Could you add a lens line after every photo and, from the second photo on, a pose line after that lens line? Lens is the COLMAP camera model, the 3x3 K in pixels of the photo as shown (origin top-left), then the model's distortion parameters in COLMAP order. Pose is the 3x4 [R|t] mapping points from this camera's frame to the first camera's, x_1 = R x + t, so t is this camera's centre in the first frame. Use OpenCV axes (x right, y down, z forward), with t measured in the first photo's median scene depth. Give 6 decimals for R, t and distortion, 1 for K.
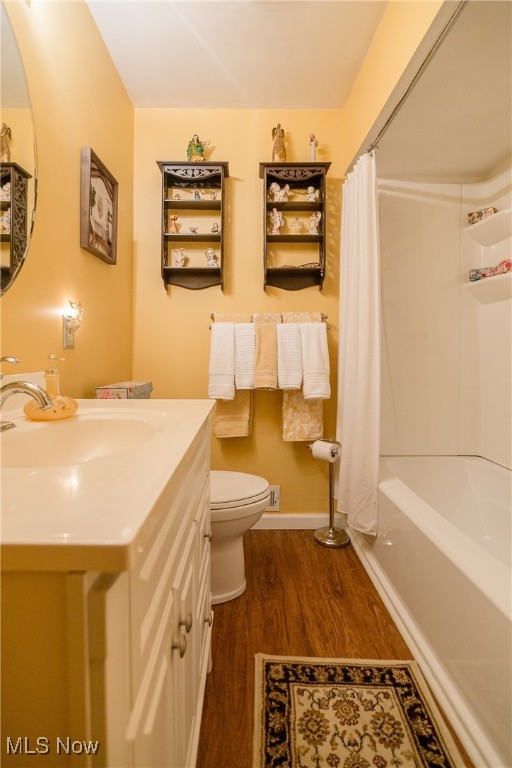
lens RADIAL K [[363.8, 0, 252.5], [0, 363.8, 363.9], [0, 0, 1]] dist [-0.010007, 0.000335]
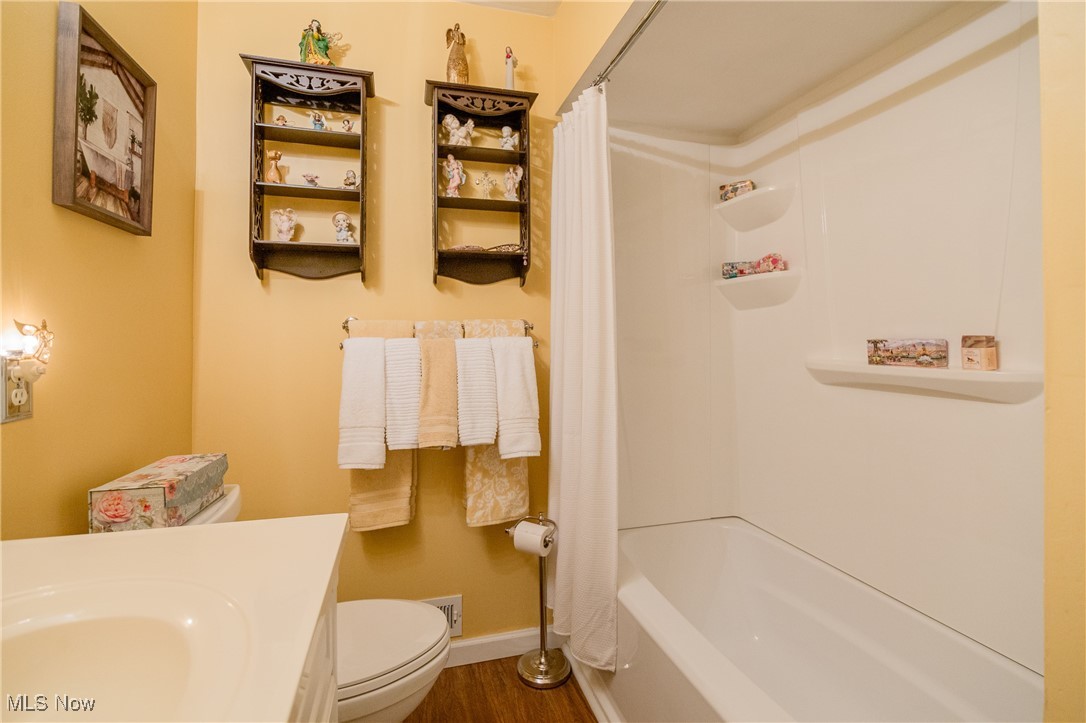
lens RADIAL K [[514.4, 0, 545.7], [0, 514.4, 358.1], [0, 0, 1]] dist [-0.010007, 0.000335]
pose [[0.967838, -0.005337, 0.251519, -0.005730], [0.011286, 0.999690, -0.022215, -0.056645], [-0.251323, 0.024339, 0.967597, 0.109061]]
